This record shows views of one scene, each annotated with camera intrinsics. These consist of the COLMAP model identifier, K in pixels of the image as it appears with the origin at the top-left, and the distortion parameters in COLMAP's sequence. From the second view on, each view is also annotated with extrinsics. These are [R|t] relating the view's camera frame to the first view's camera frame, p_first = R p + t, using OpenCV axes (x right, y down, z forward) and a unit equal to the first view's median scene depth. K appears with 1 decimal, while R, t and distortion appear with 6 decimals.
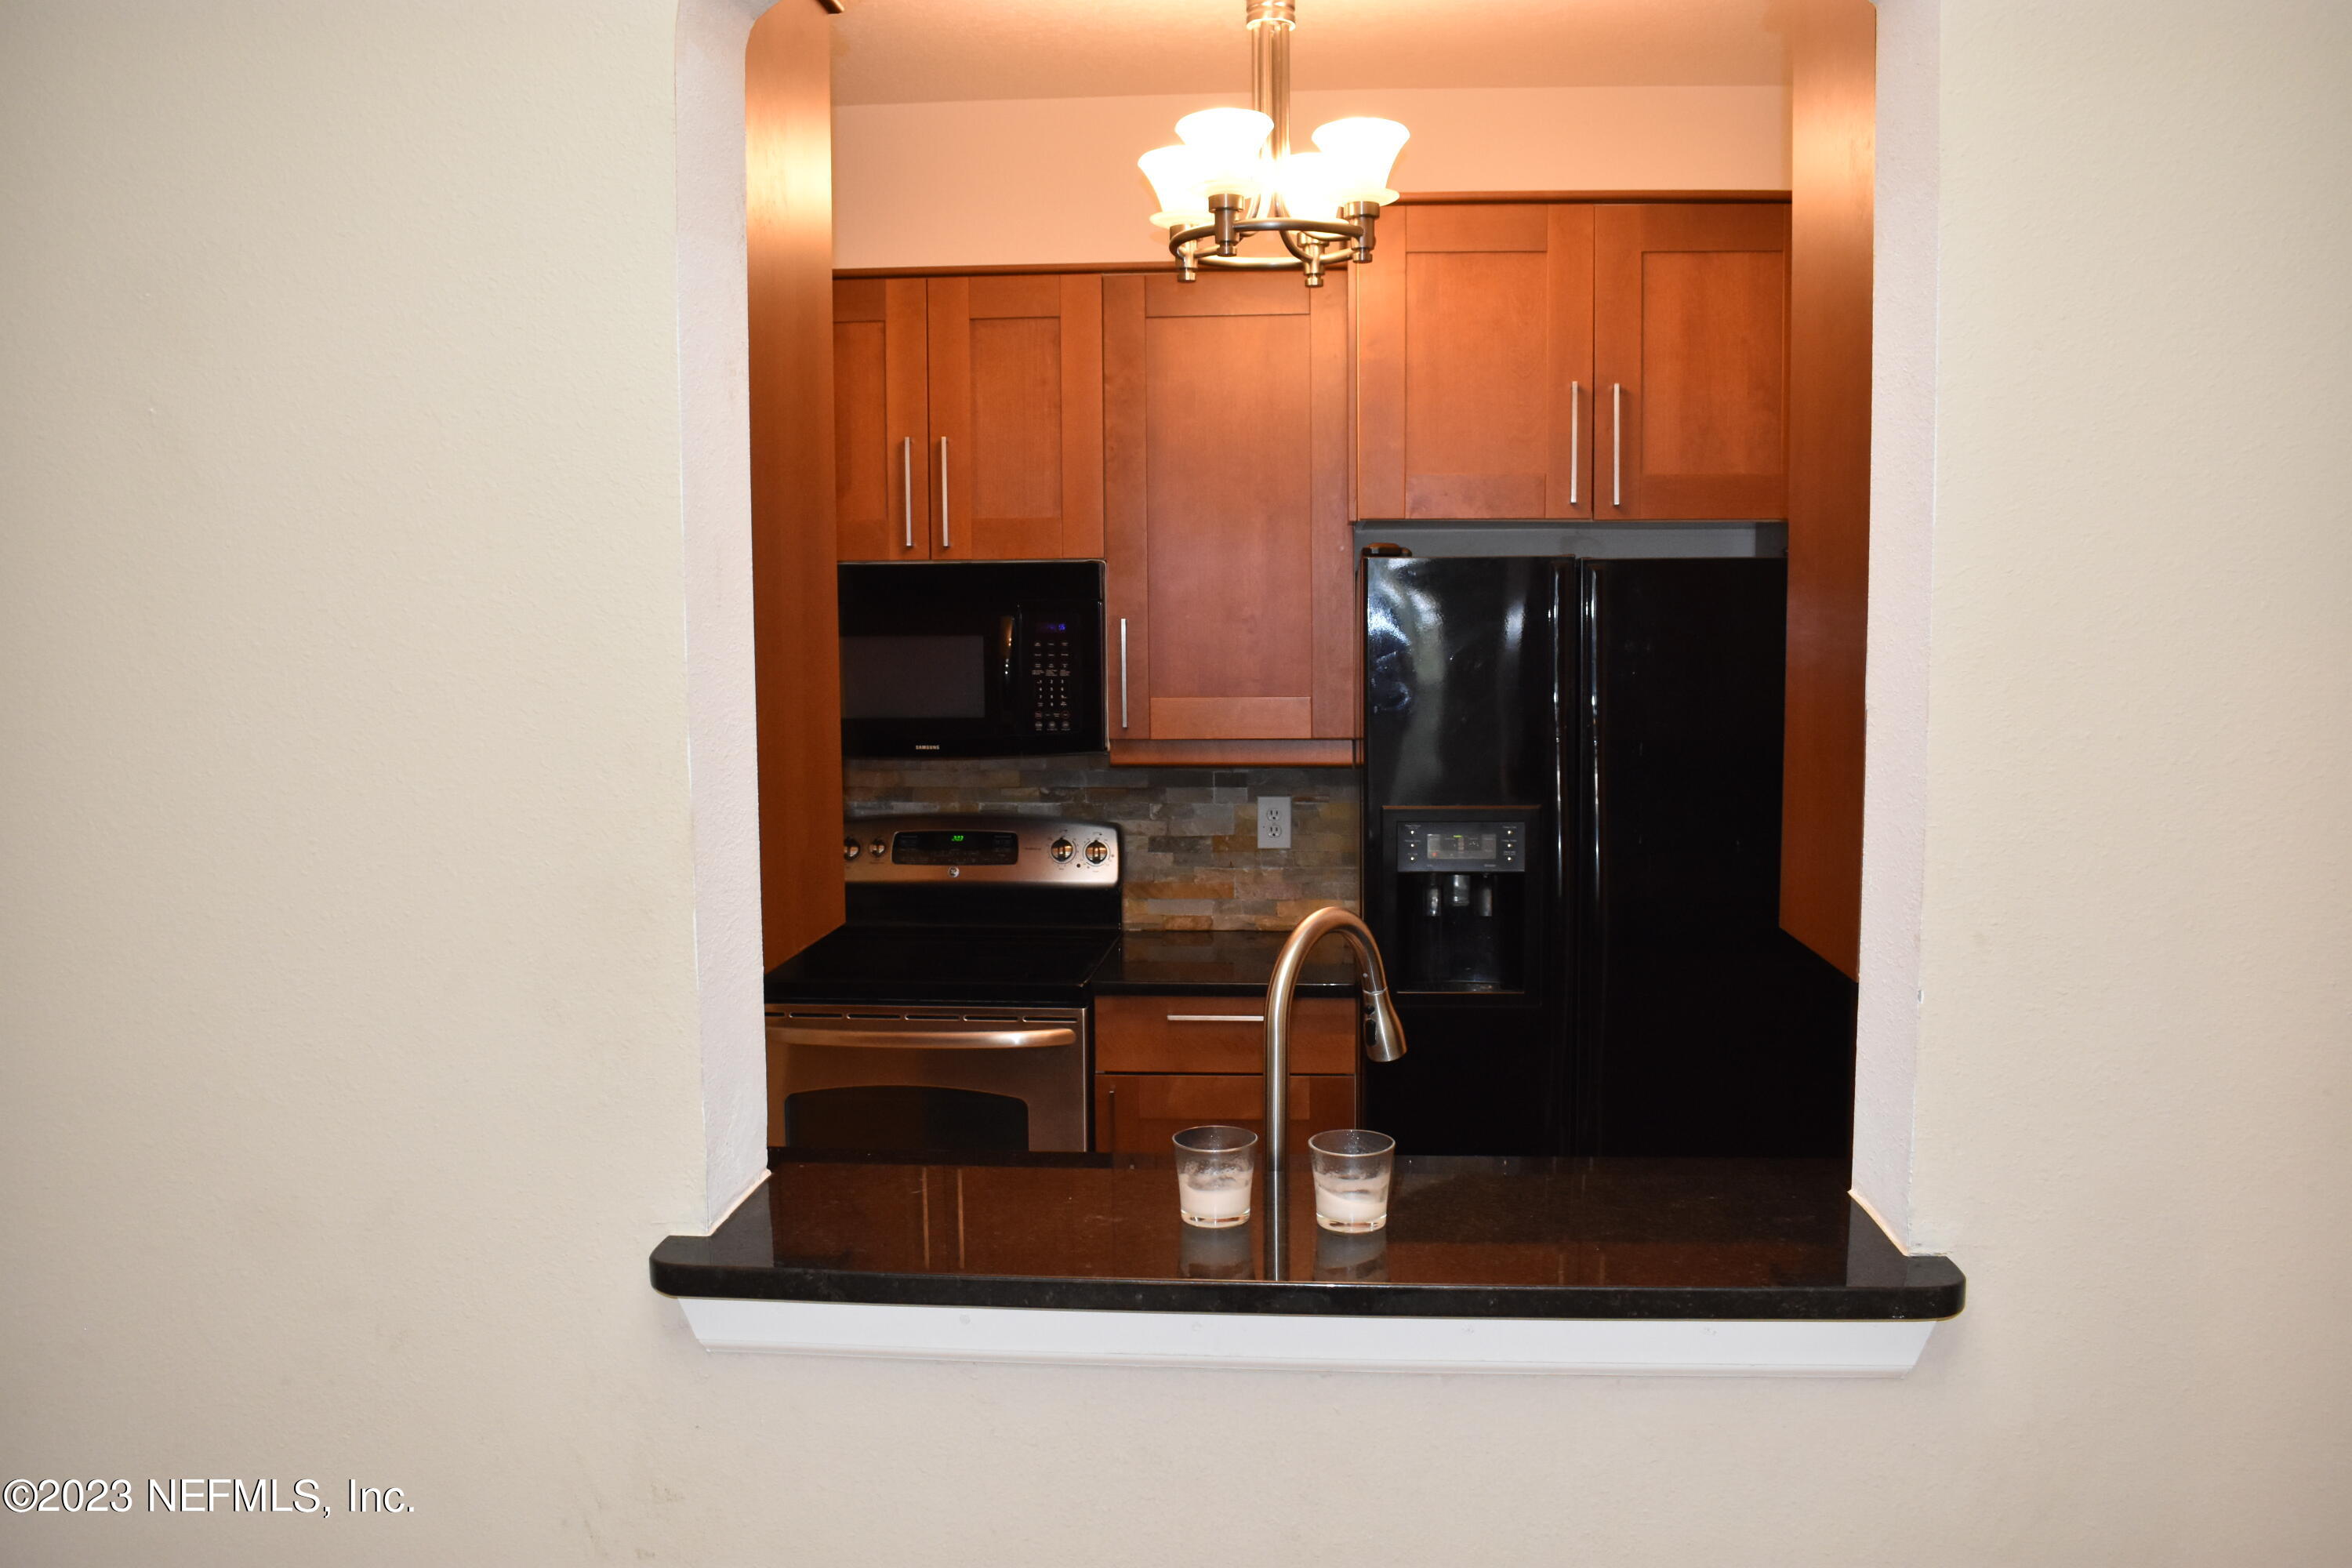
lens RADIAL K [[1828.7, 0, 1176.0], [0, 1828.7, 784.0], [0, 0, 1]] dist [-0.115111, 0.001793]
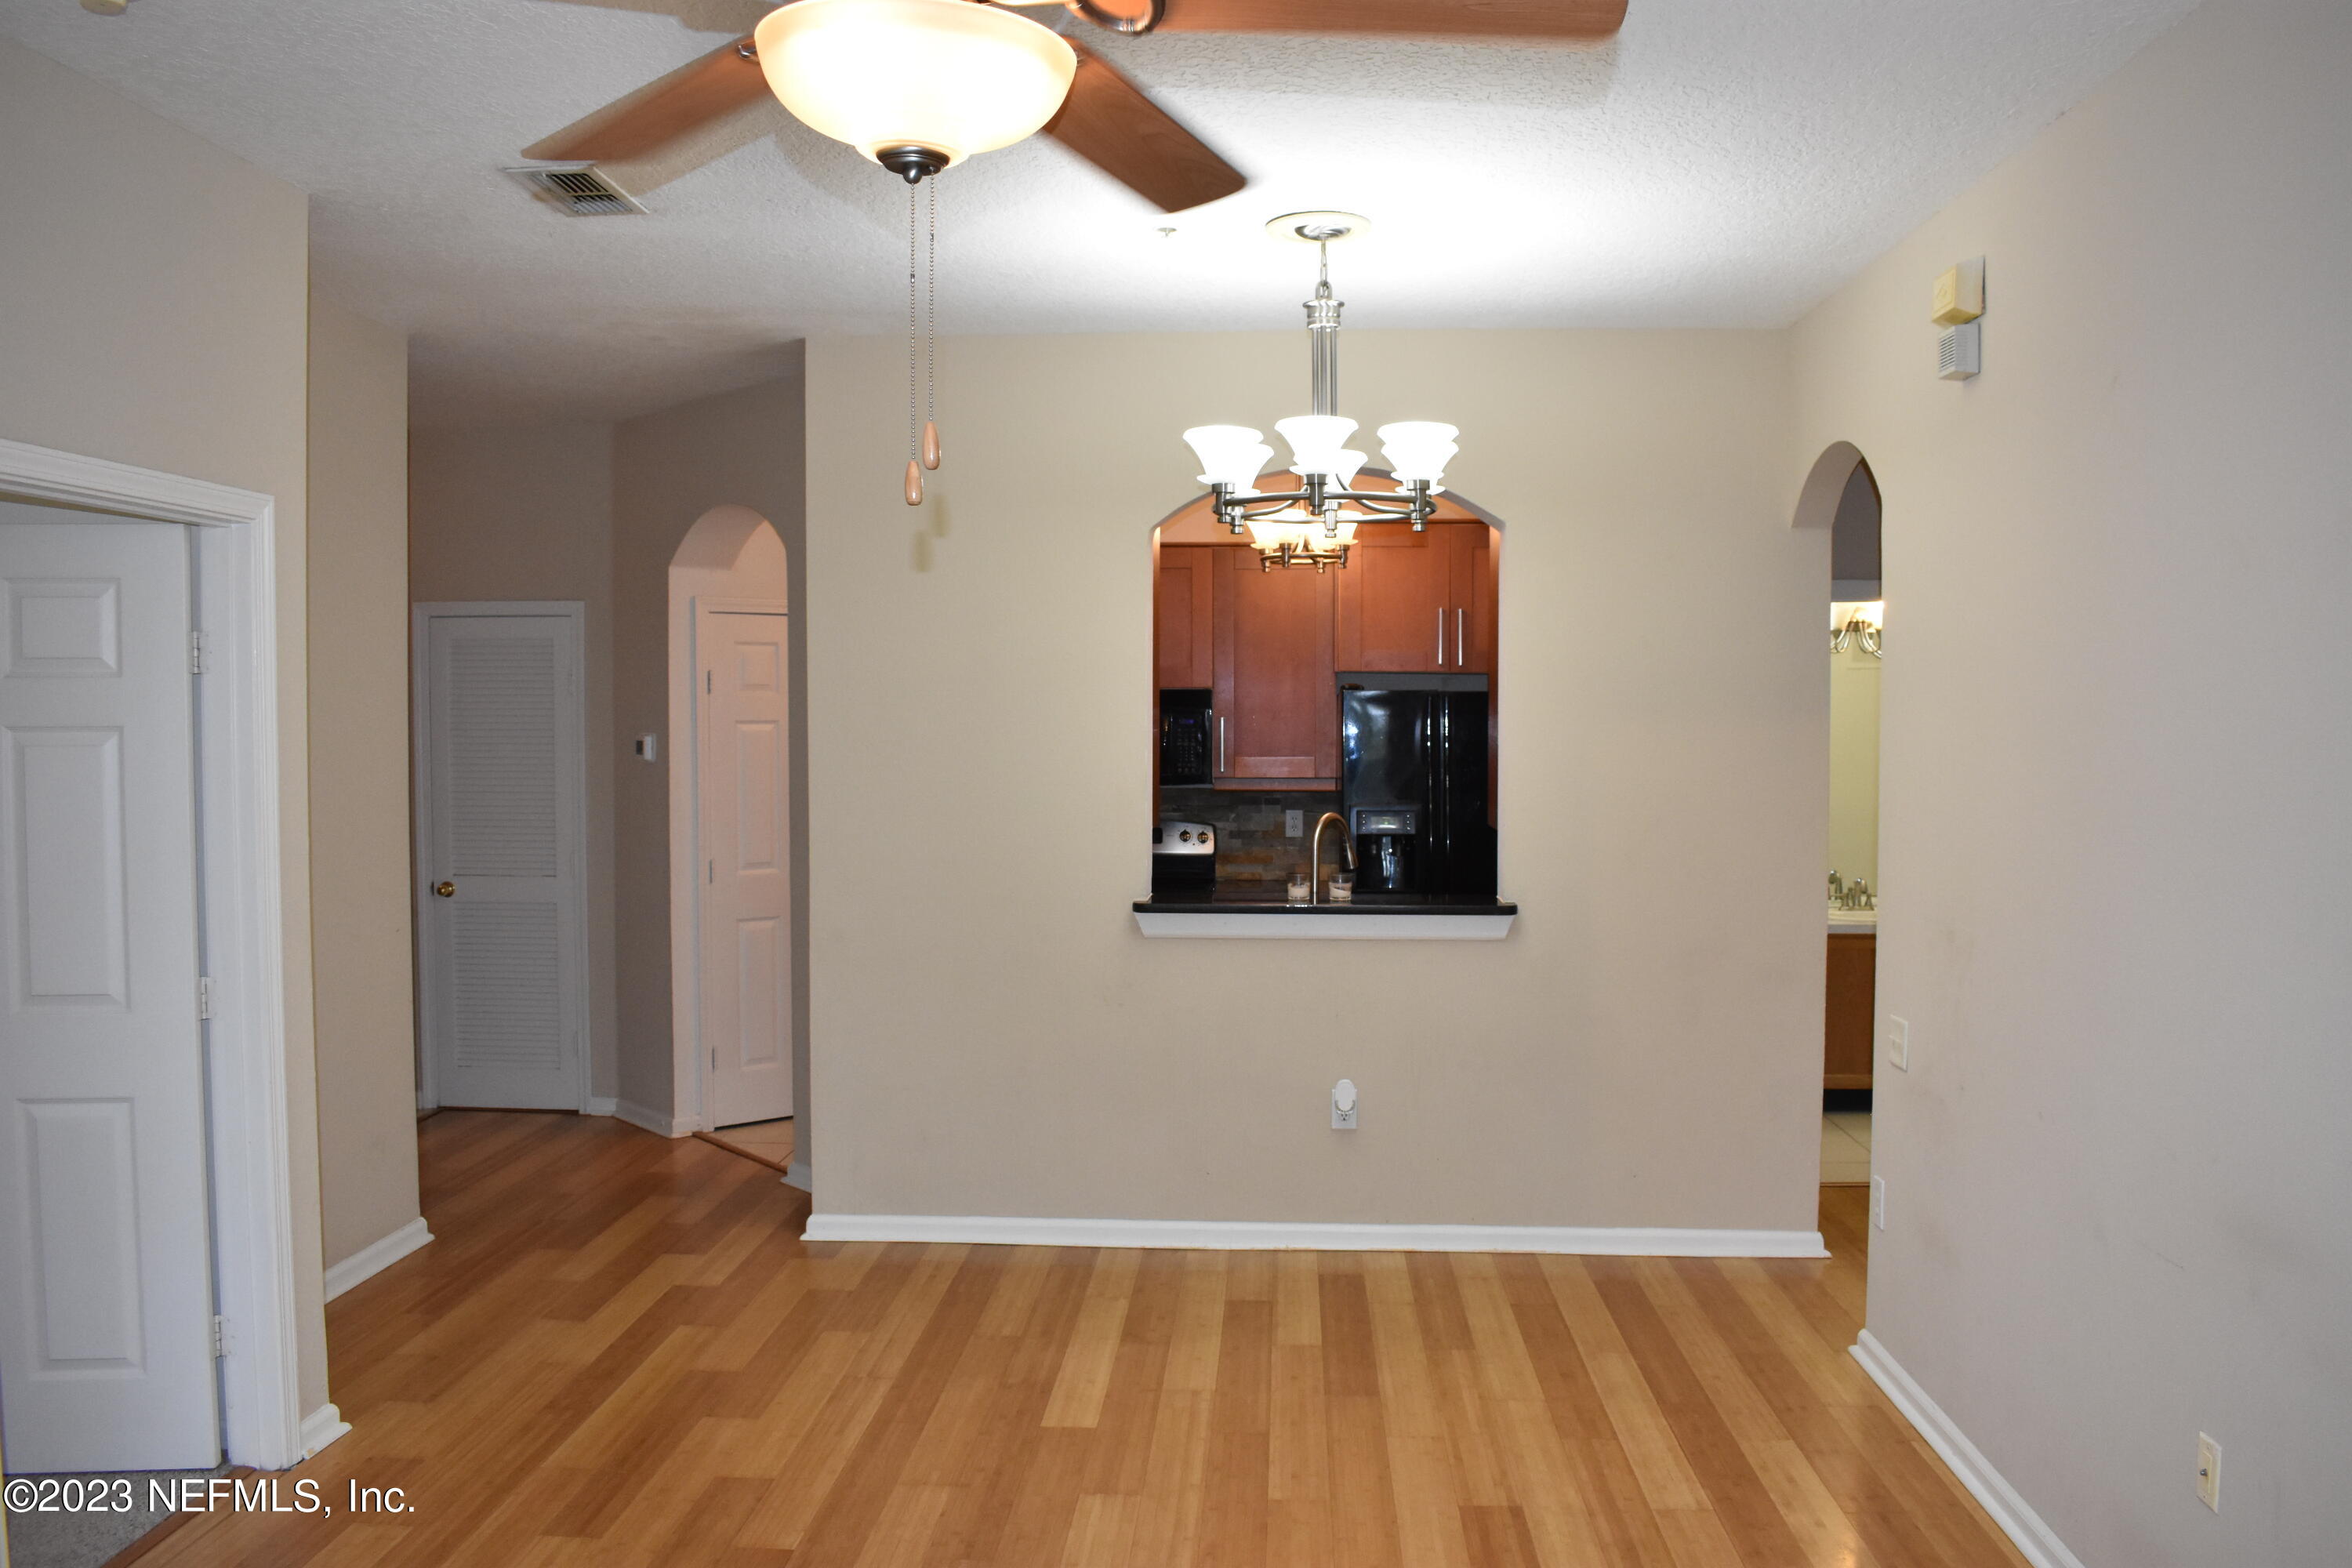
lens RADIAL K [[1828.7, 0, 1176.0], [0, 1828.7, 784.0], [0, 0, 1]] dist [-0.115111, 0.001793]
pose [[0.999825, 0.008987, 0.016395, -0.109959], [-0.007966, 0.998086, -0.061323, 0.105068], [-0.016915, 0.061182, 0.997983, -0.991016]]
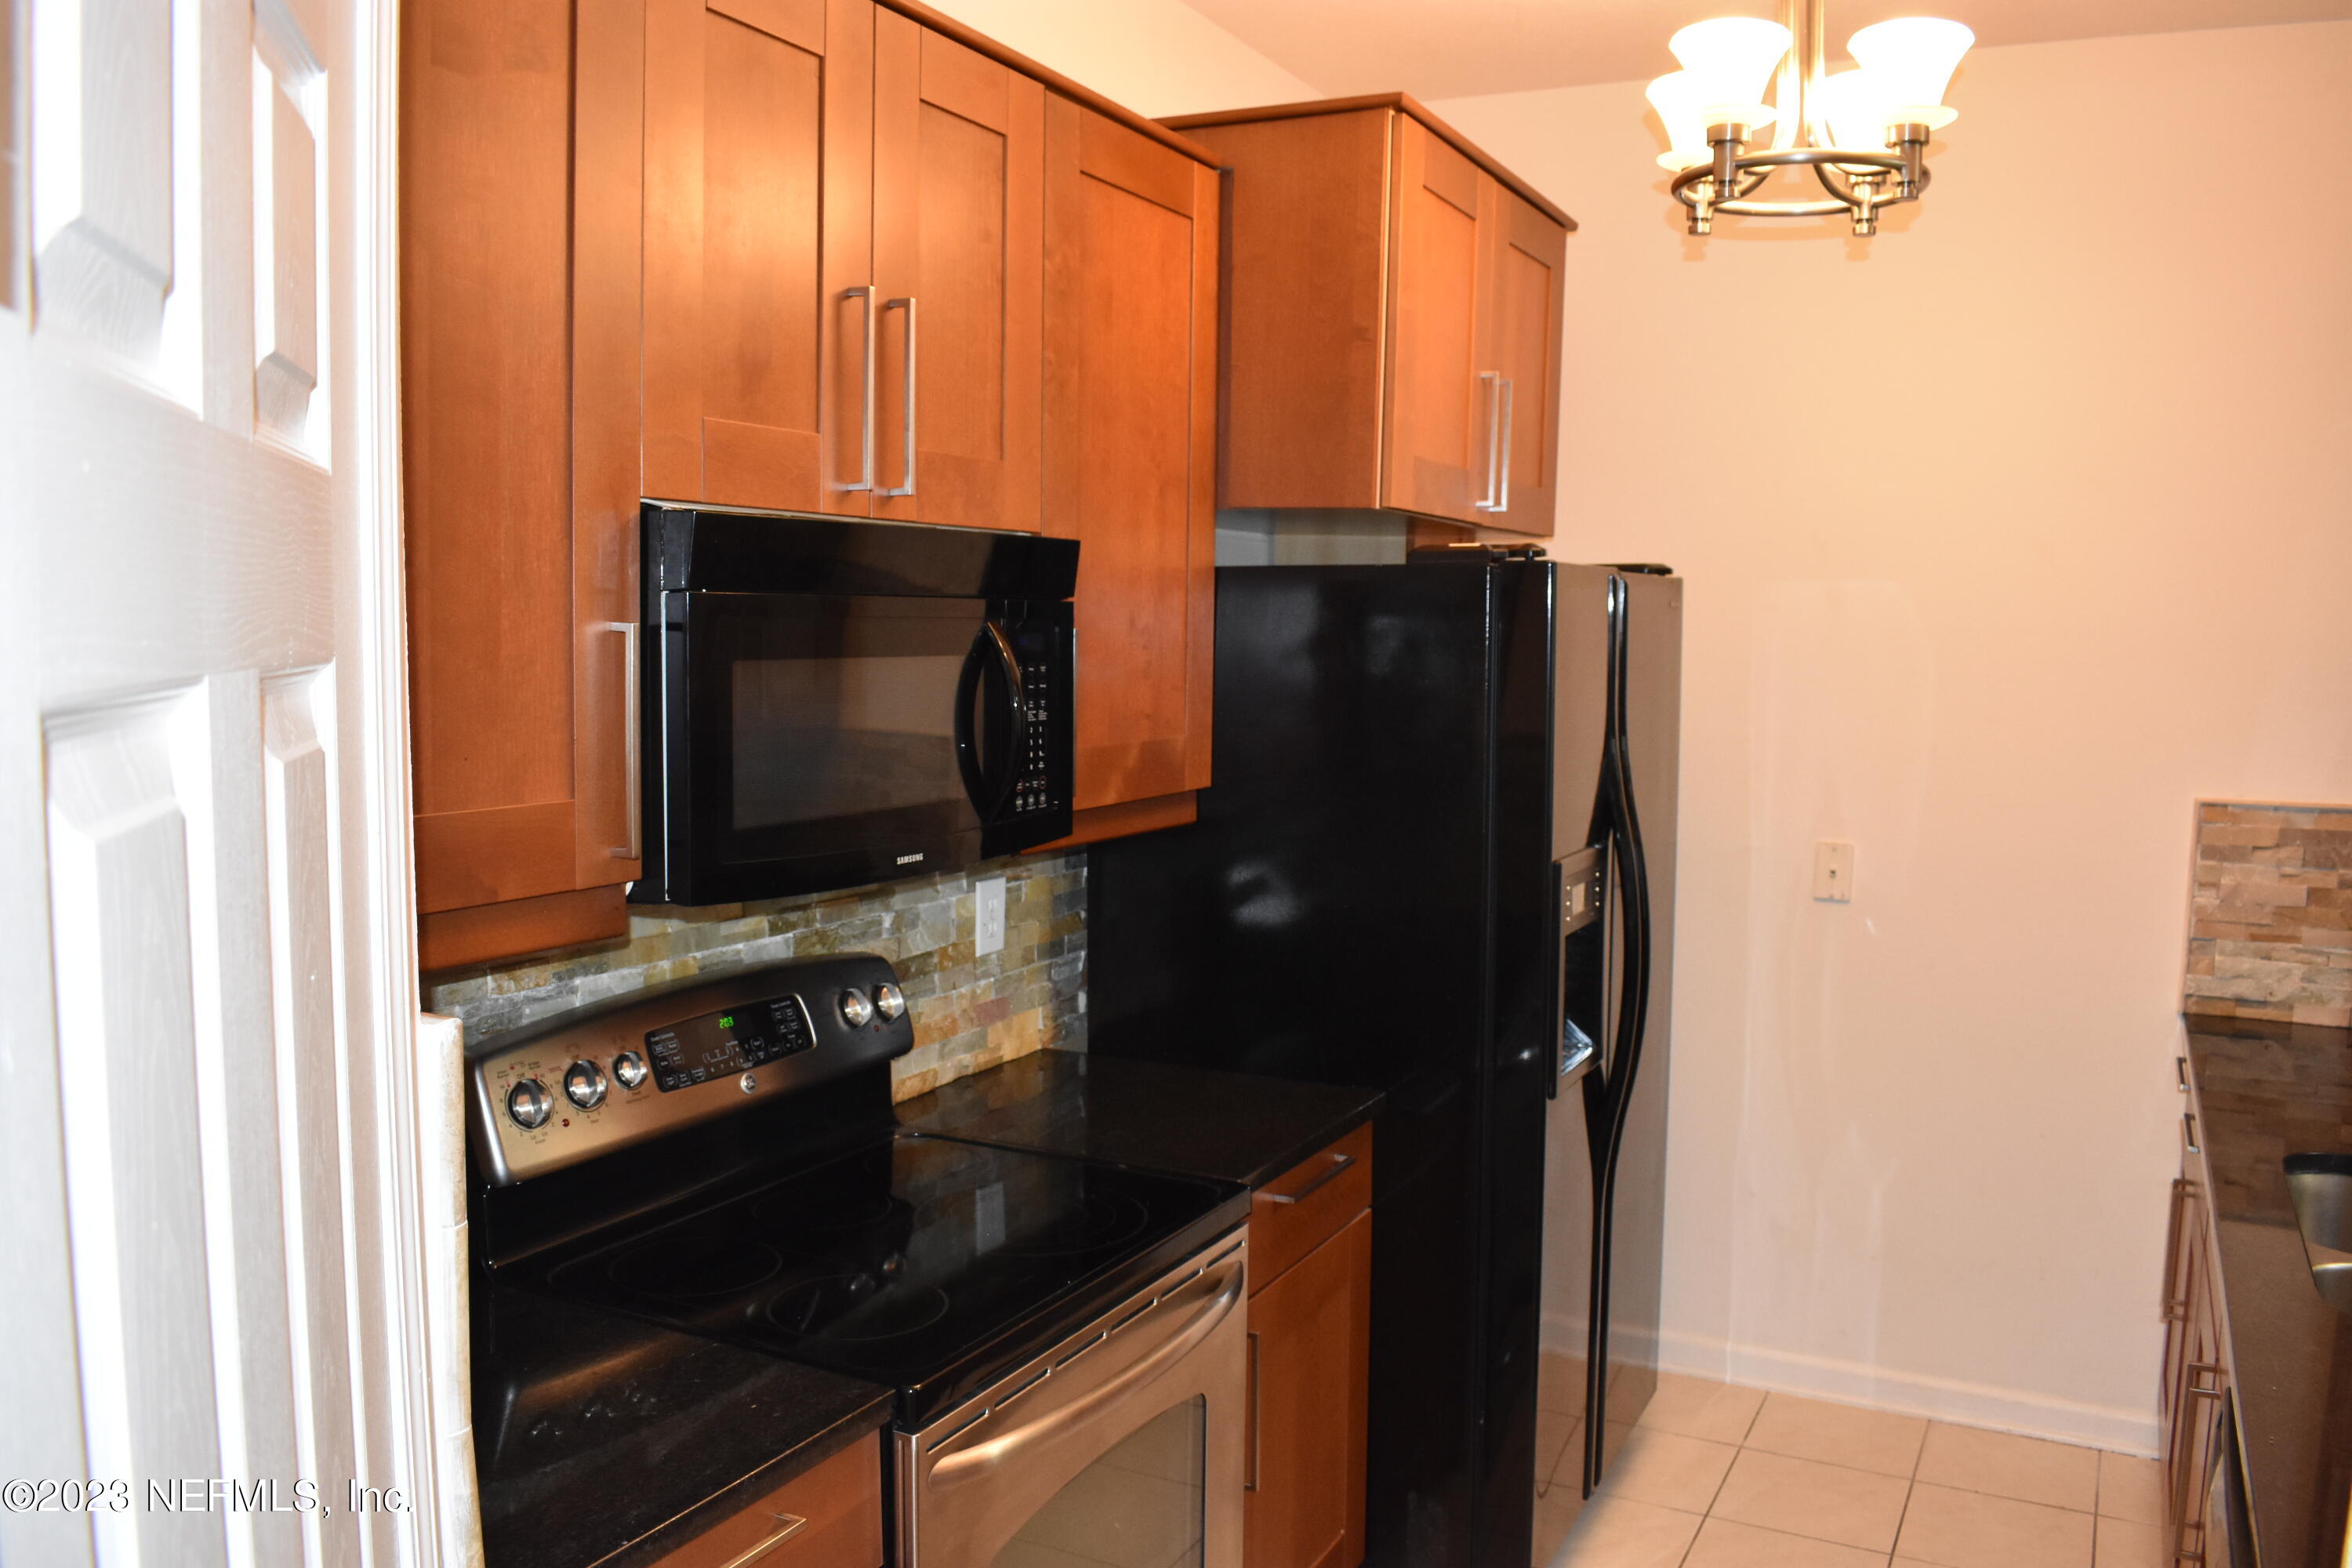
lens RADIAL K [[1828.7, 0, 1176.0], [0, 1828.7, 784.0], [0, 0, 1]] dist [-0.115111, 0.001793]
pose [[0.397667, -0.070416, 0.914824, -0.591456], [0.071681, 0.996388, 0.045535, -0.060405], [-0.914725, 0.047468, 0.401278, 0.687189]]
